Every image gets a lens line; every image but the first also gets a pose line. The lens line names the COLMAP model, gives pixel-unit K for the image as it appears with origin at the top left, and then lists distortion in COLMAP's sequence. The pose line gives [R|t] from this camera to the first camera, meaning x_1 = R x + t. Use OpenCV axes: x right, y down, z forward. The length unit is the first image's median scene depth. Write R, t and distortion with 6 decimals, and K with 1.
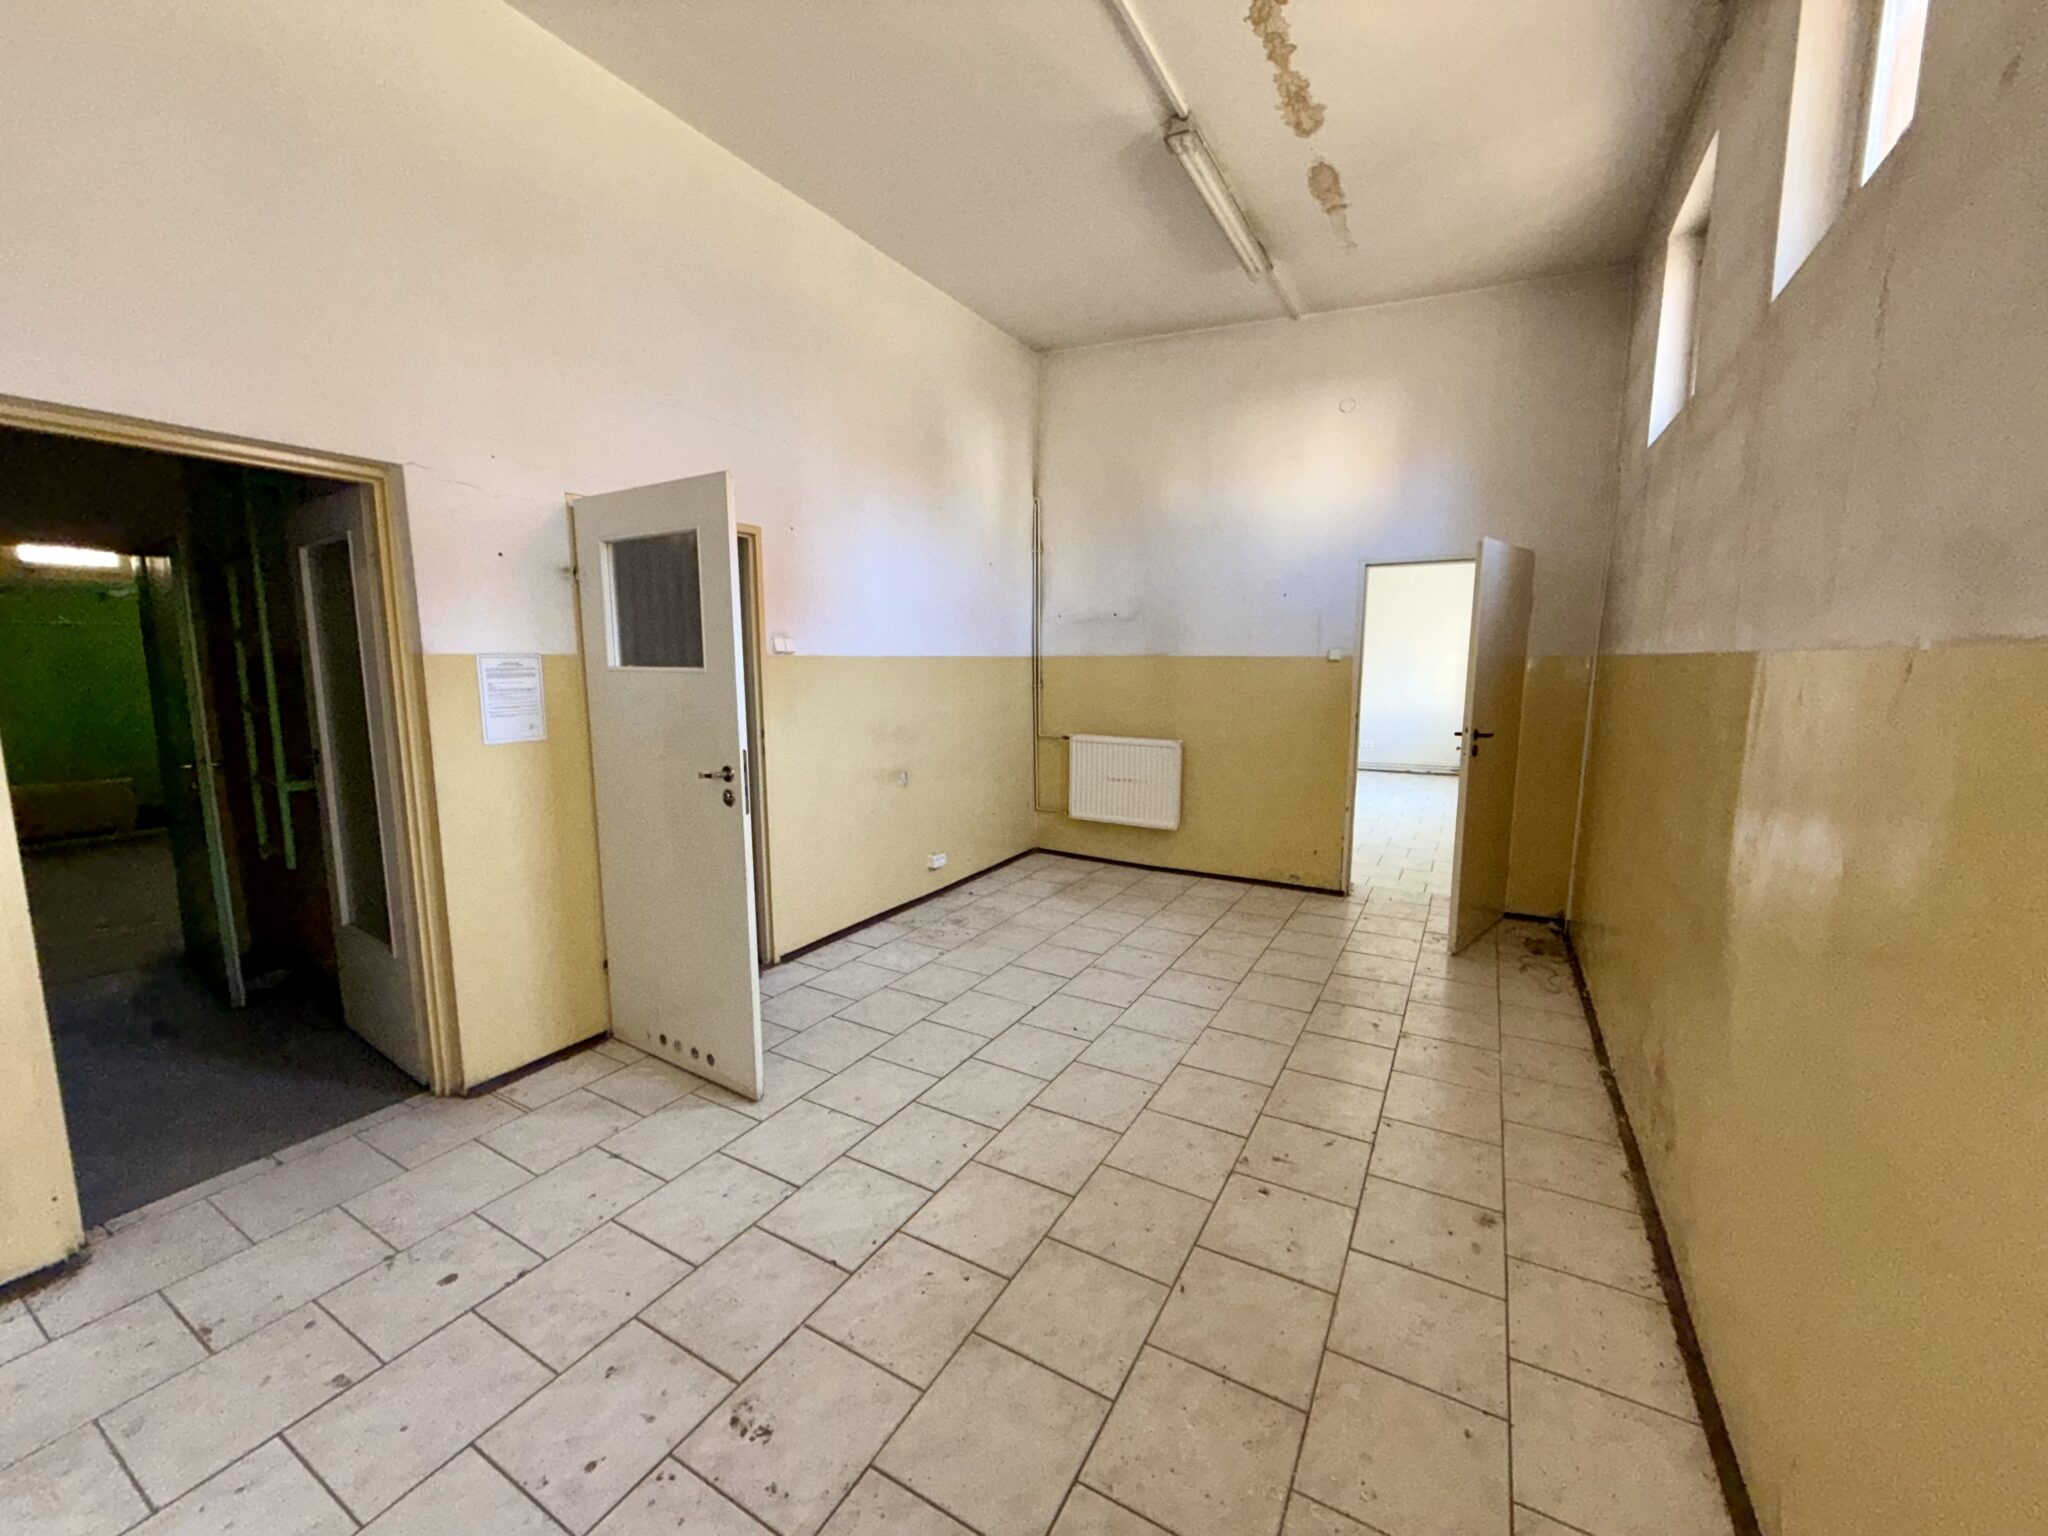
lens RADIAL K [[816.6, 0, 1024.3], [0, 816.6, 765.9], [0, 0, 1]] dist [-0.001095, 0.000164]
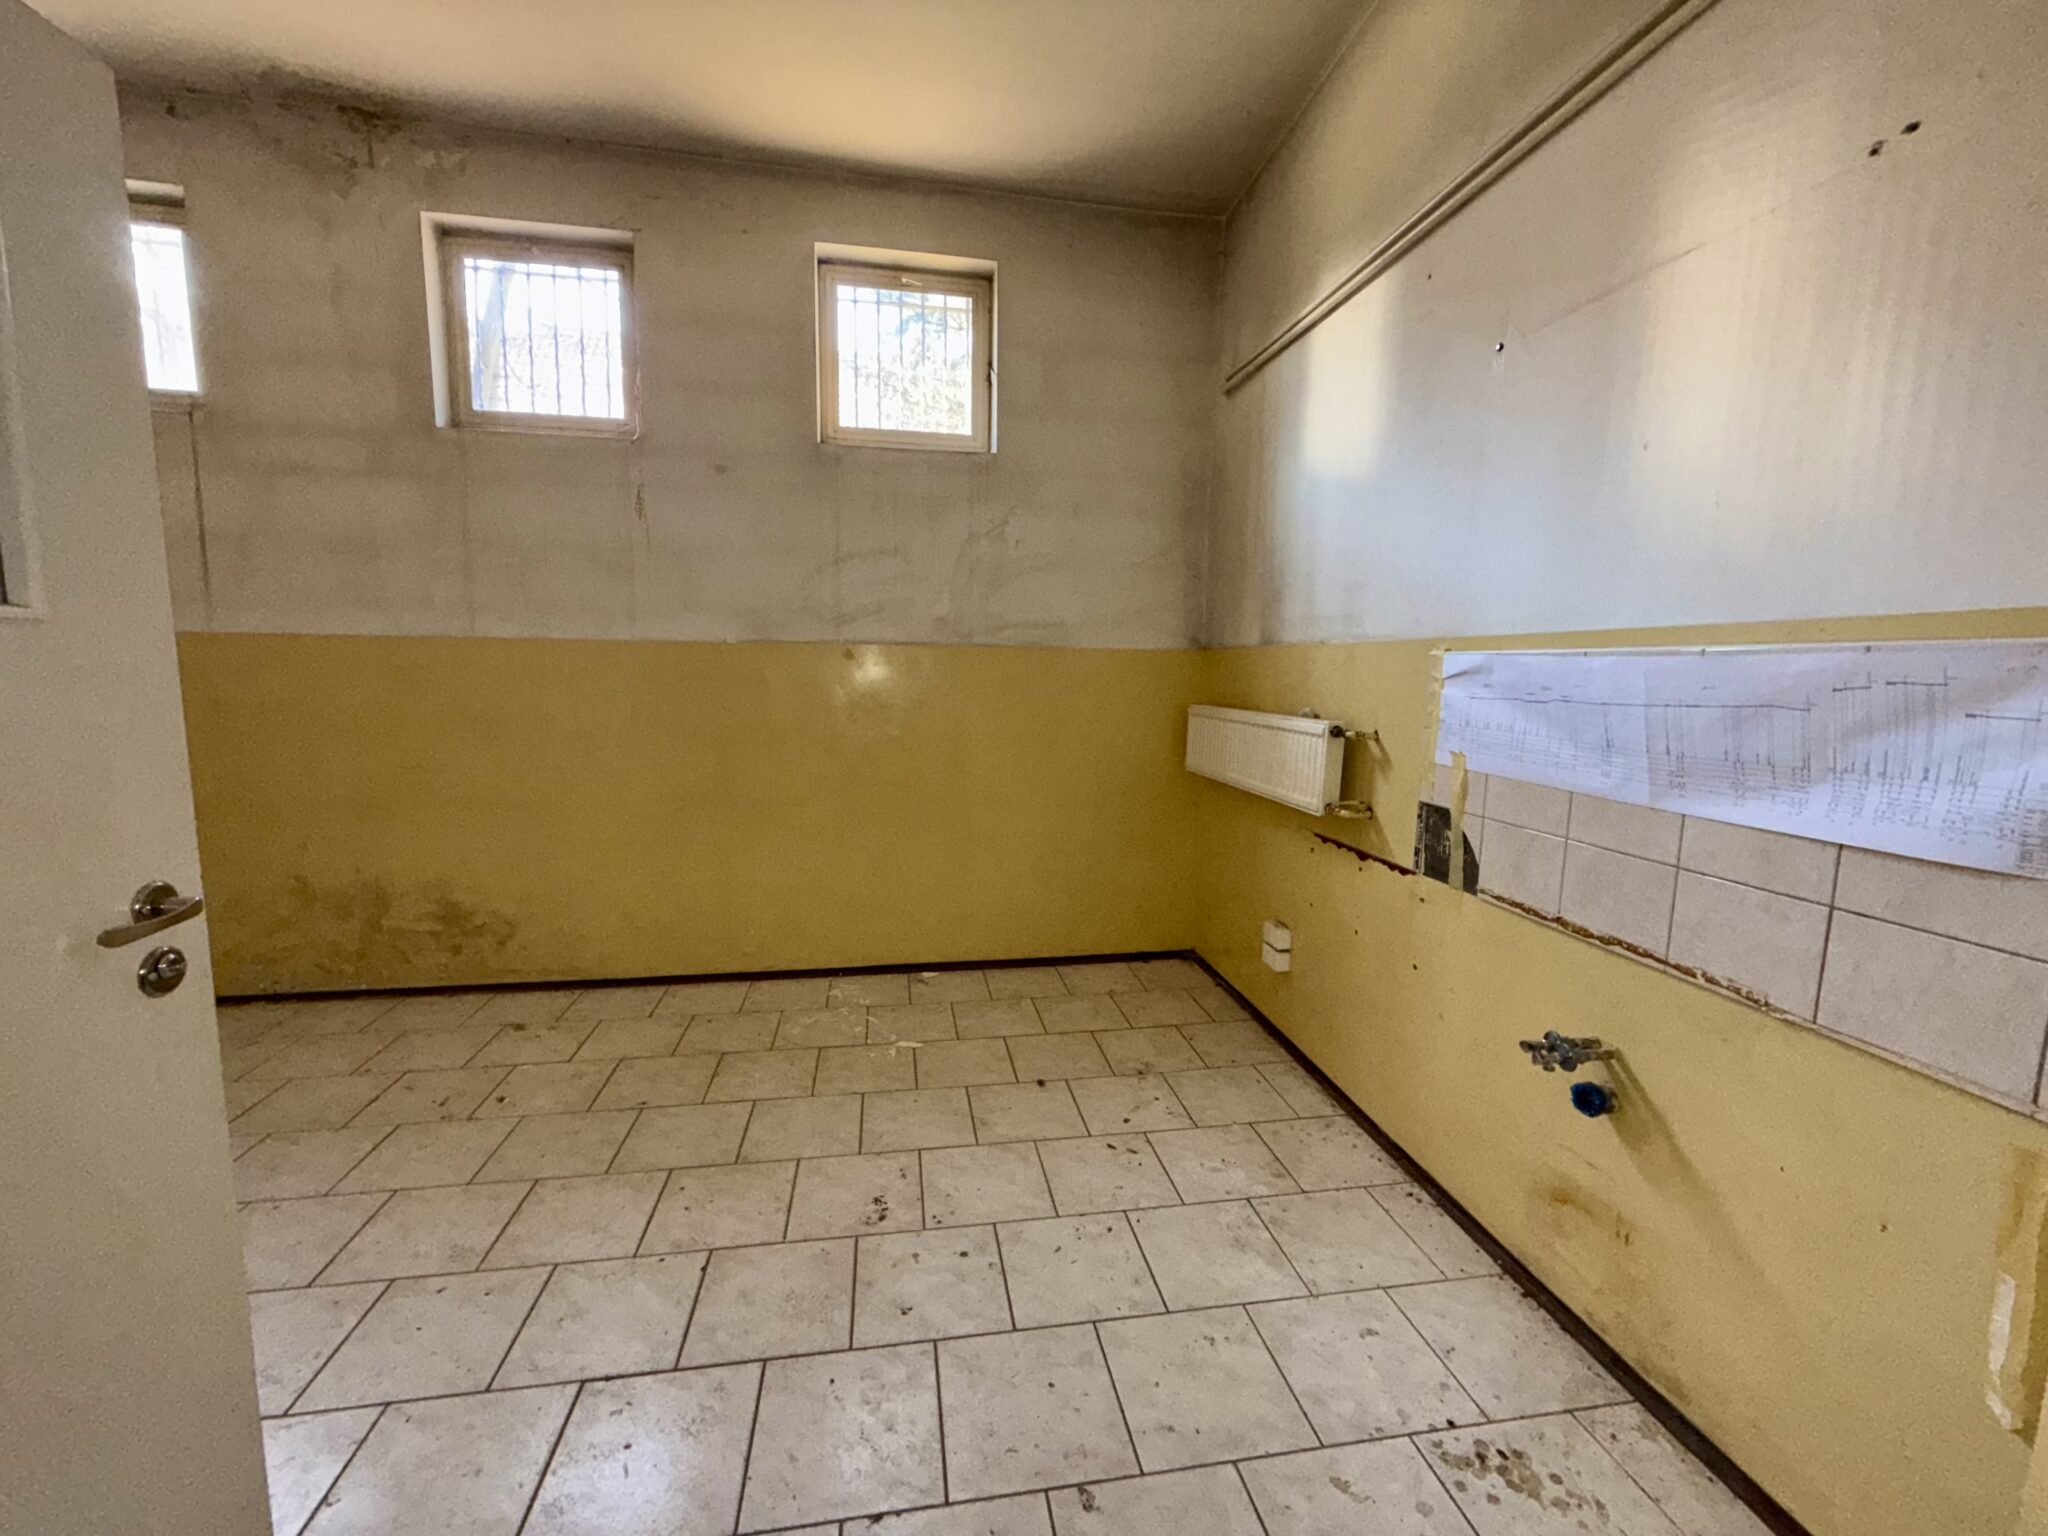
lens RADIAL K [[816.6, 0, 1022.9], [0, 816.6, 767.9], [0, 0, 1]] dist [-0.001095, 0.000164]
pose [[-0.635588, -0.102526, 0.765190, -1.357136], [0.089196, 0.974754, 0.204694, -0.138618], [-0.766859, 0.198353, -0.610397, 1.412898]]
